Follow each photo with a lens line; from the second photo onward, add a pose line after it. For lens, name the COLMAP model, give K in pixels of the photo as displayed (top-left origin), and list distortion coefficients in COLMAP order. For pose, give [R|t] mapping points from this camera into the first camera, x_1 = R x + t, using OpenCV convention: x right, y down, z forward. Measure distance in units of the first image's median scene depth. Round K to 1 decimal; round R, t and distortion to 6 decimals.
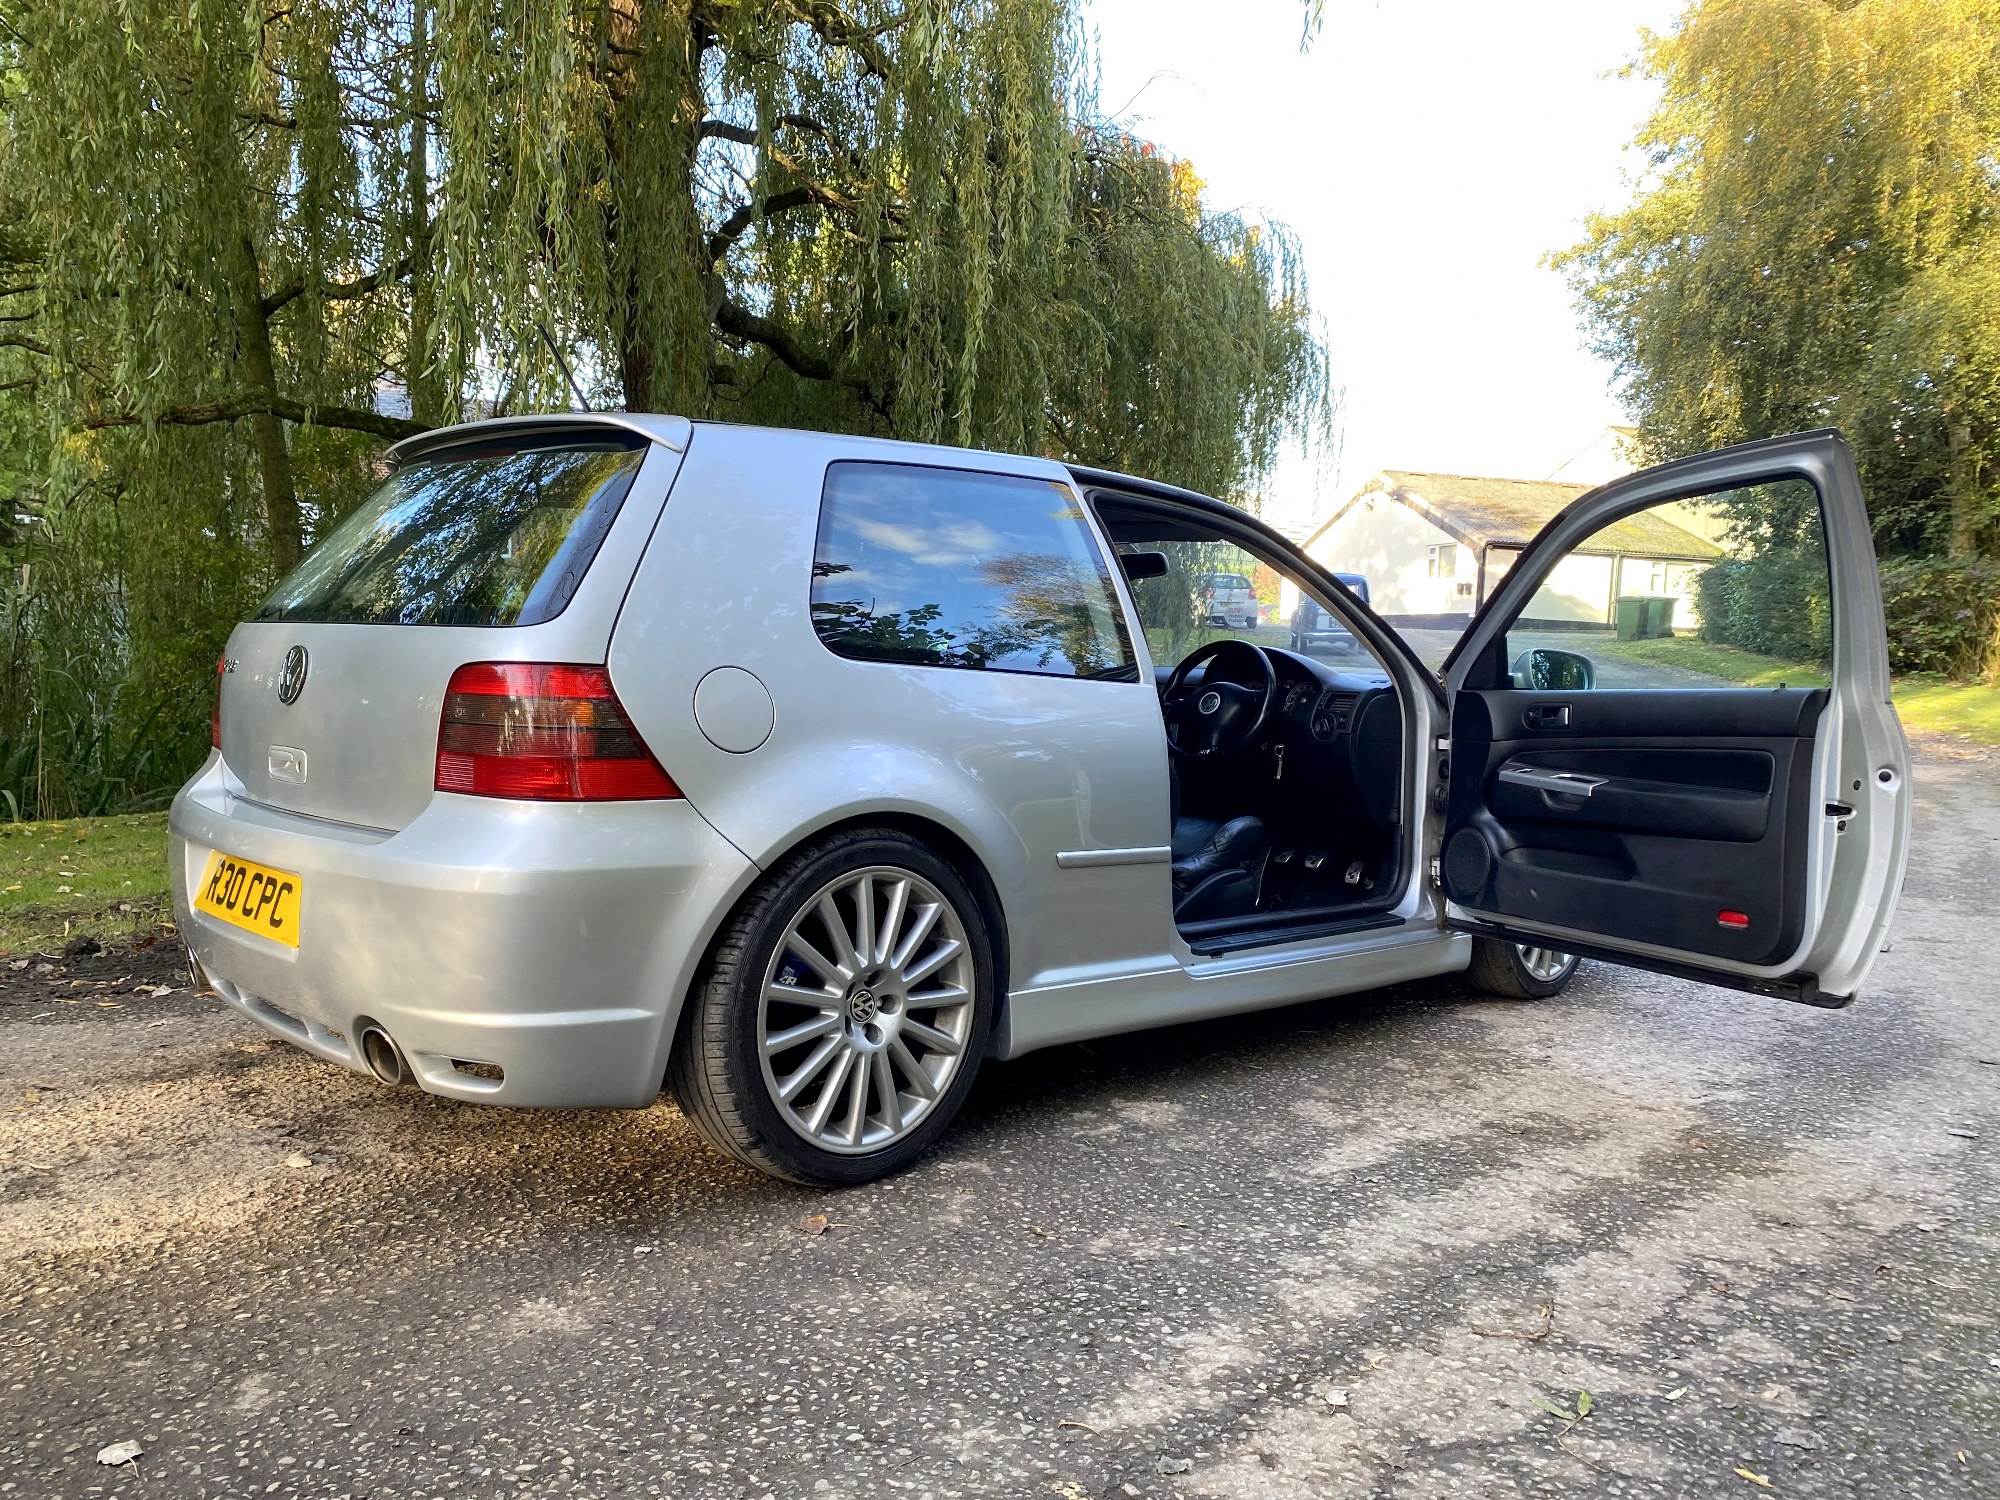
lens RADIAL K [[1557.5, 0, 987.9], [0, 1557.5, 762.1], [0, 0, 1]] dist [0.005539, -0.000919]
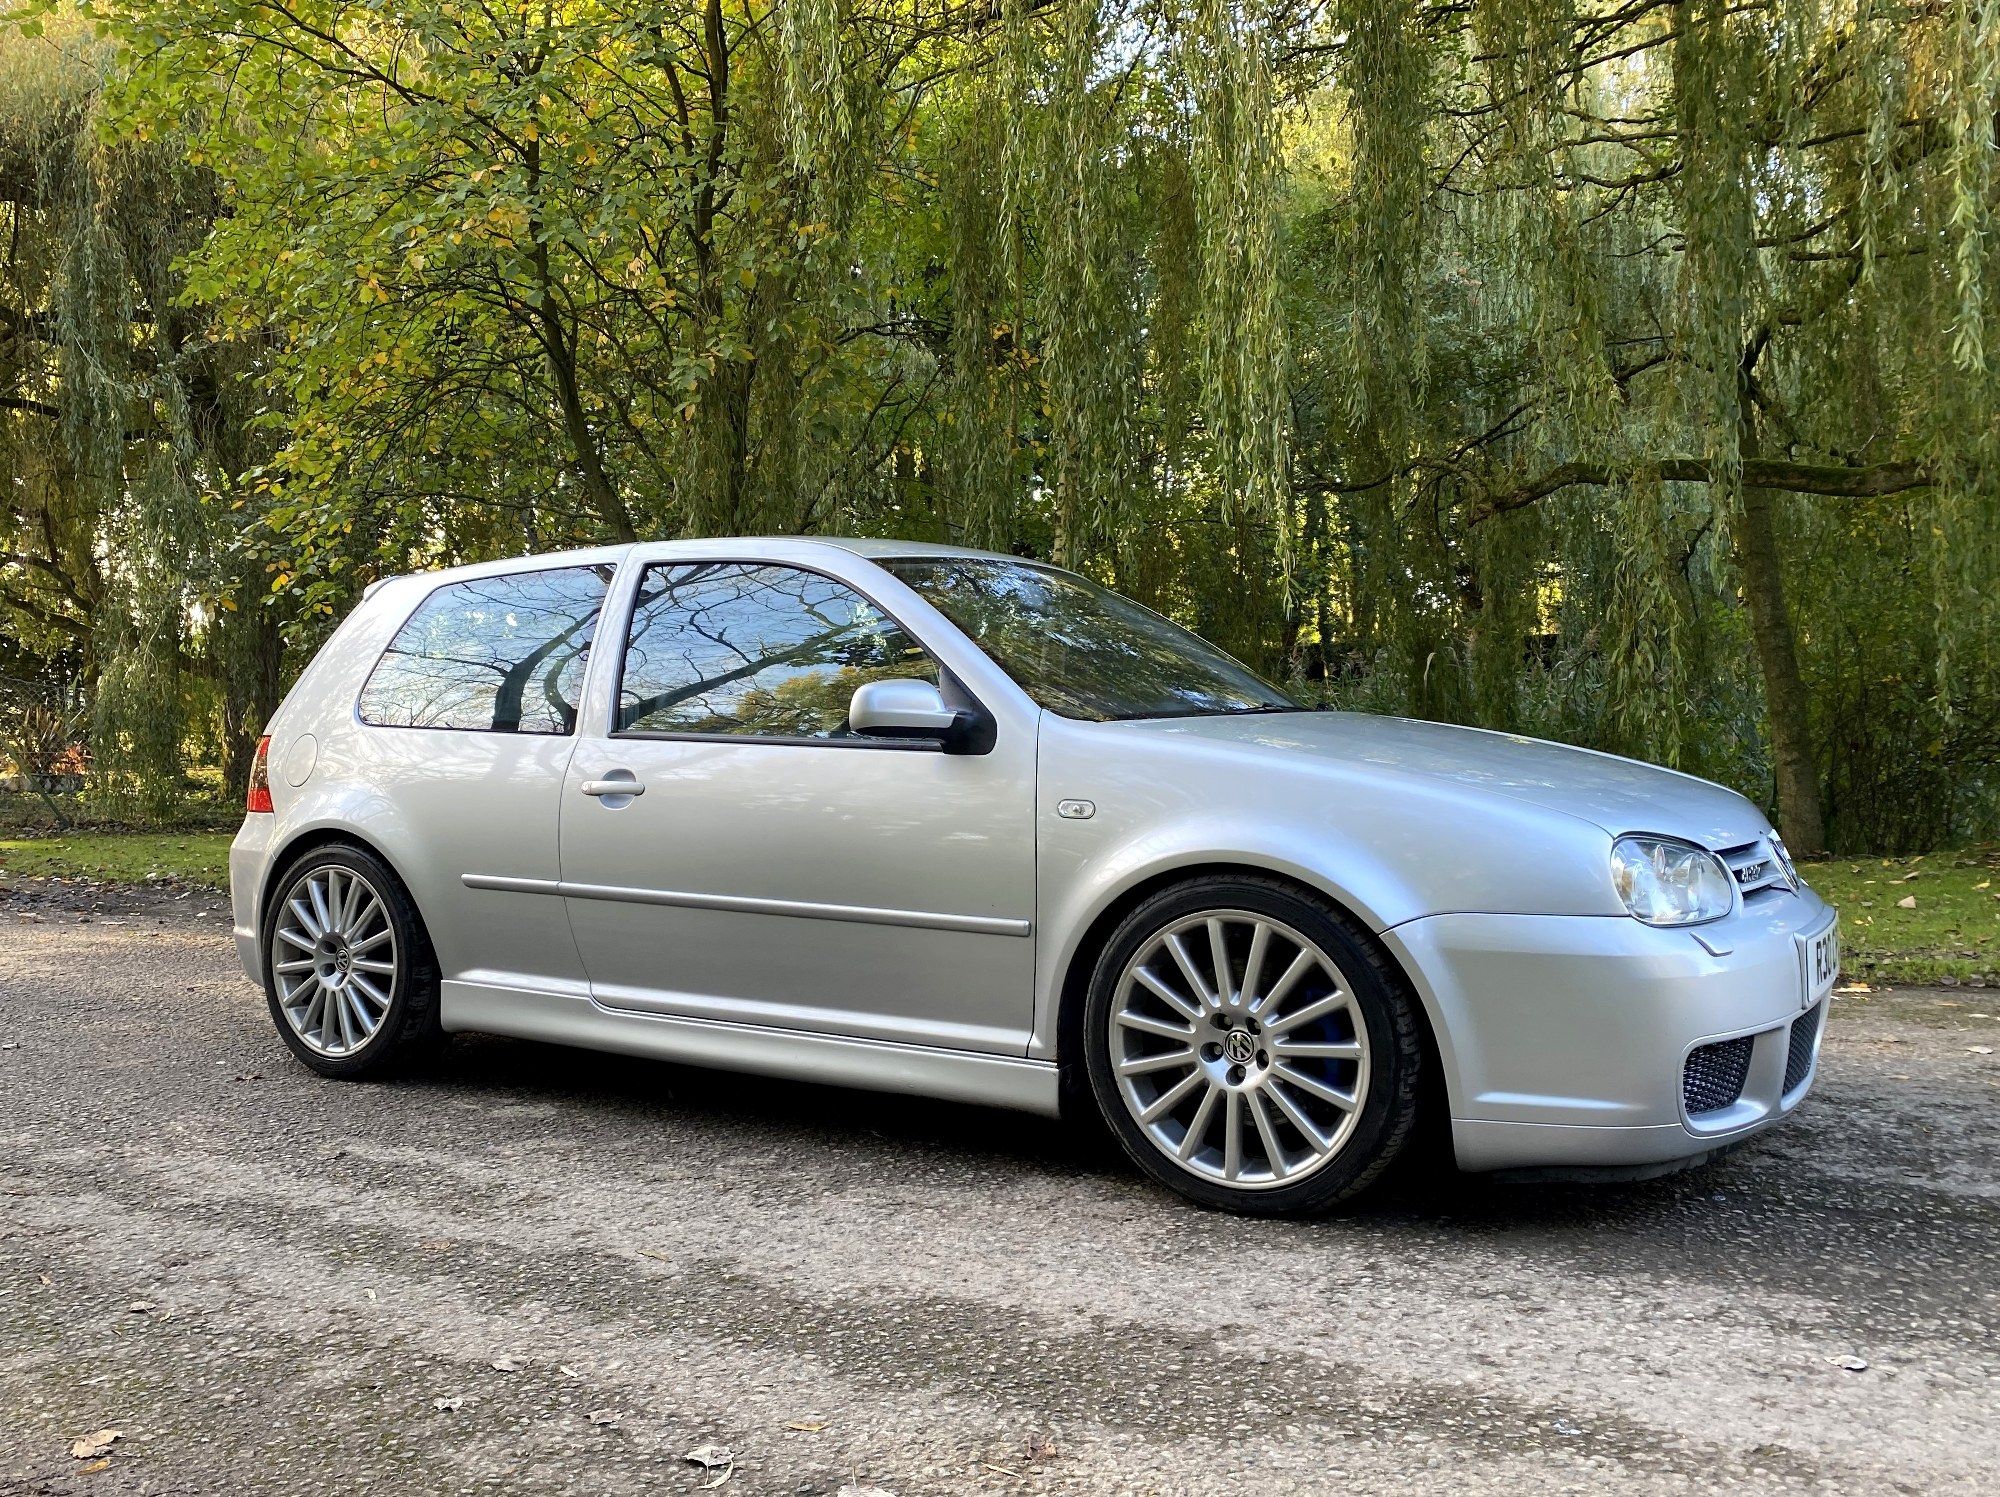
lens RADIAL K [[1710.9, 0, 965.6], [0, 1710.9, 835.3], [0, 0, 1]] dist [0.016937, -0.003995]
pose [[0.228684, 0.027753, -0.973105, 1.500500], [-0.040515, 0.998999, 0.018970, -0.016552], [0.972657, 0.035087, 0.229579, 1.090742]]
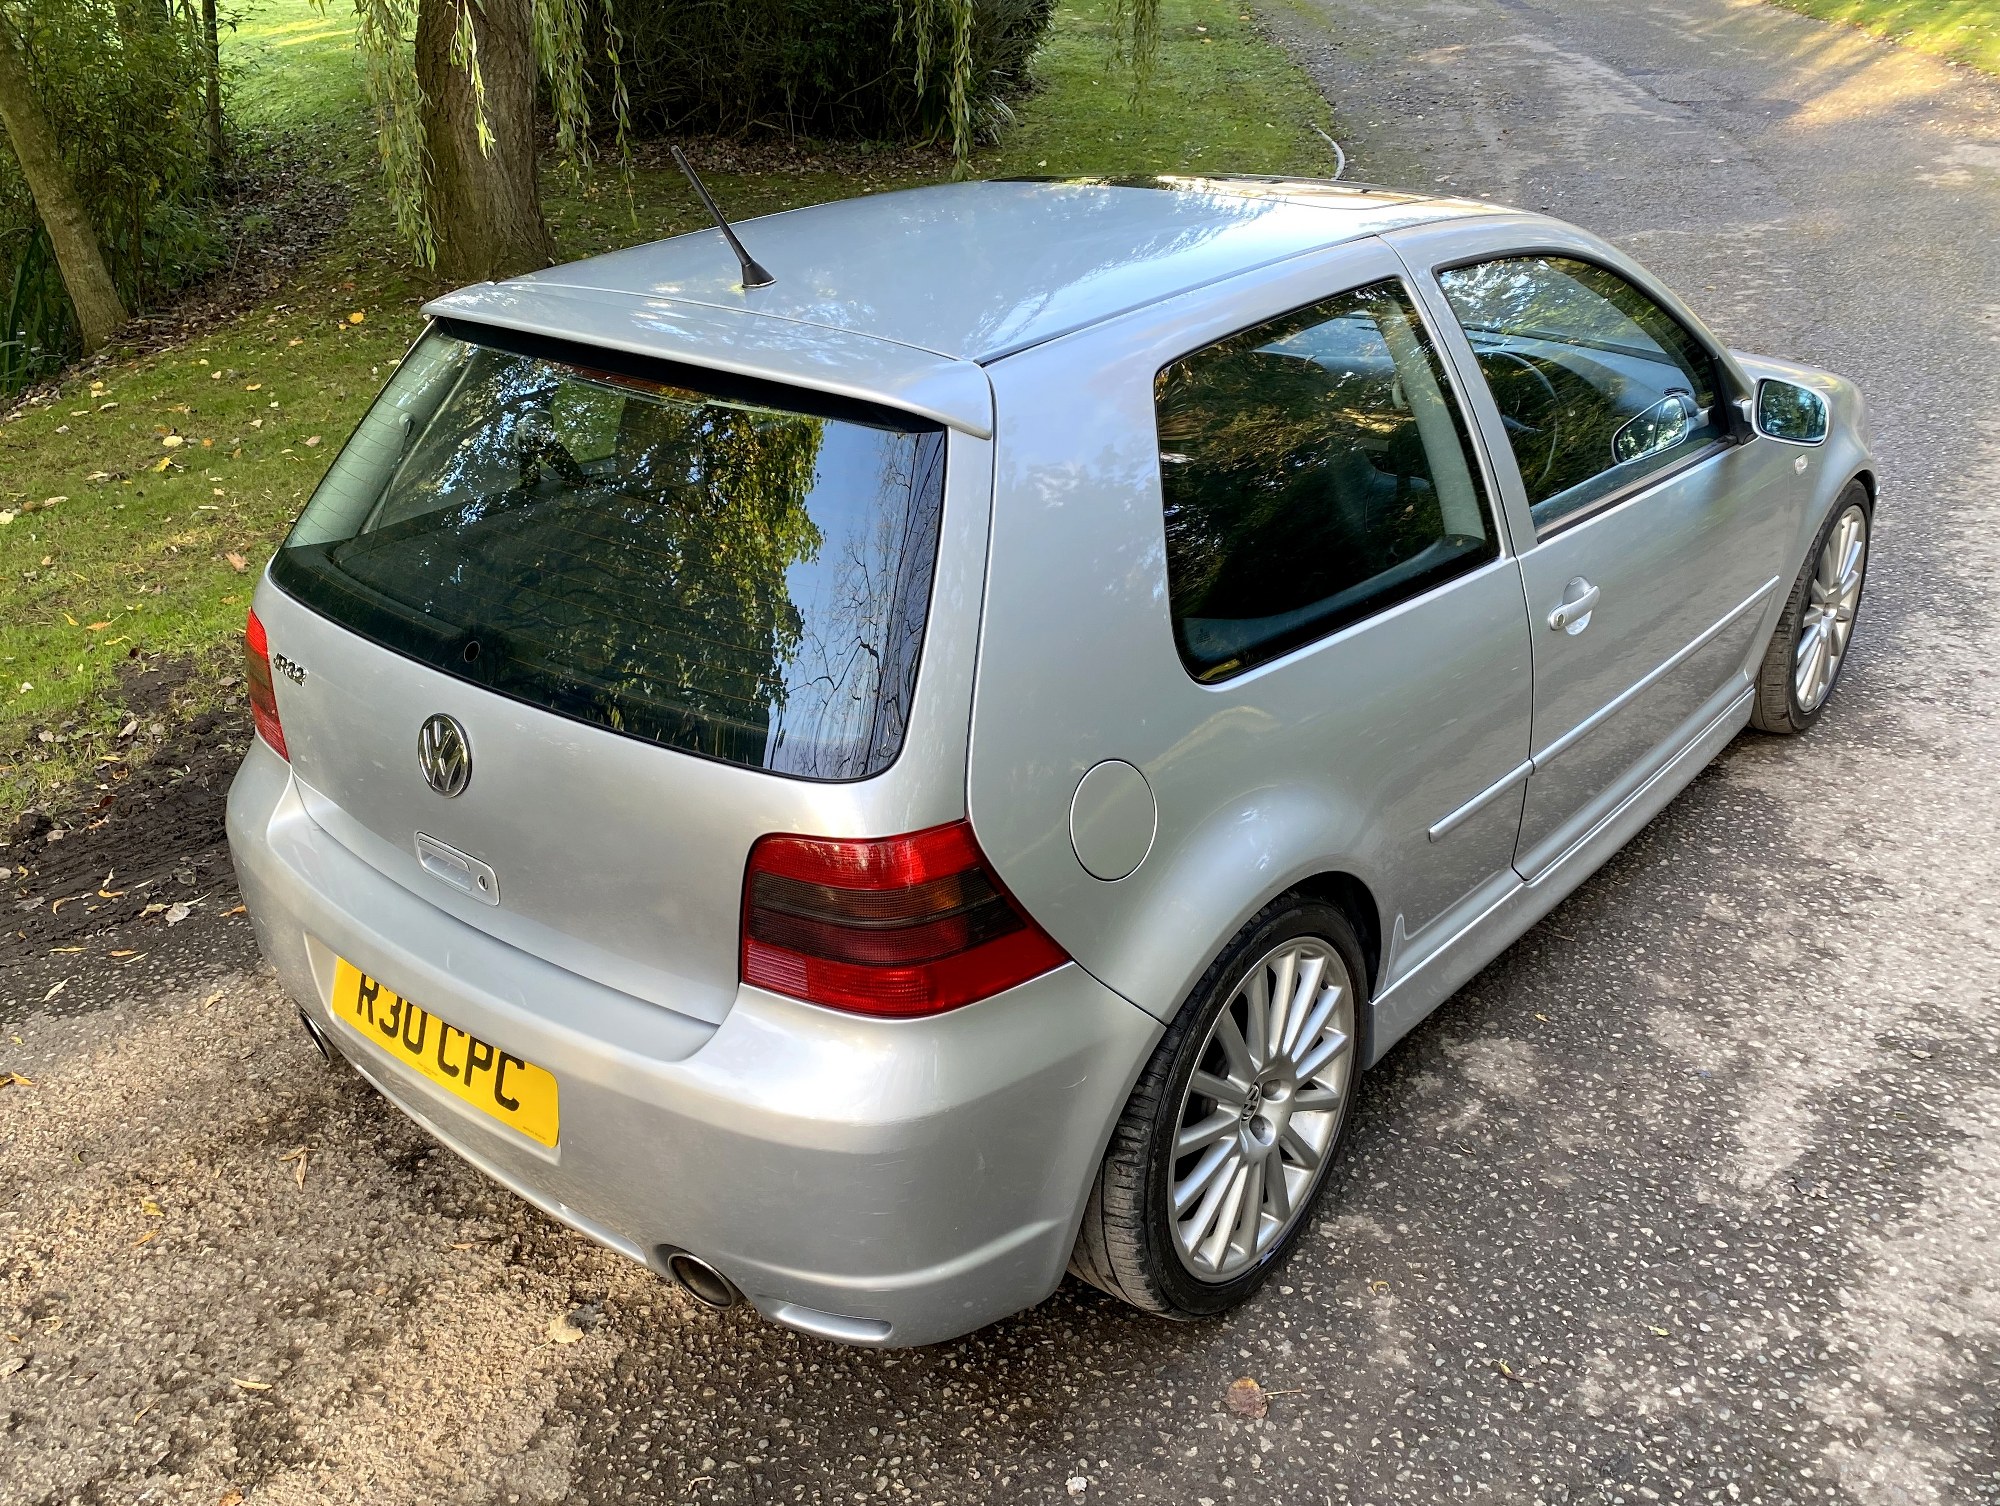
lens RADIAL K [[1740.0, 0, 964.9], [0, 1740.0, 747.7], [0, 0, 1]] dist [0.003679, 0.008878]
pose [[0.994018, -0.088356, 0.064201, -0.243460], [0.059550, 0.931217, 0.359566, -0.311104], [-0.091555, -0.353592, 0.930908, 0.222707]]
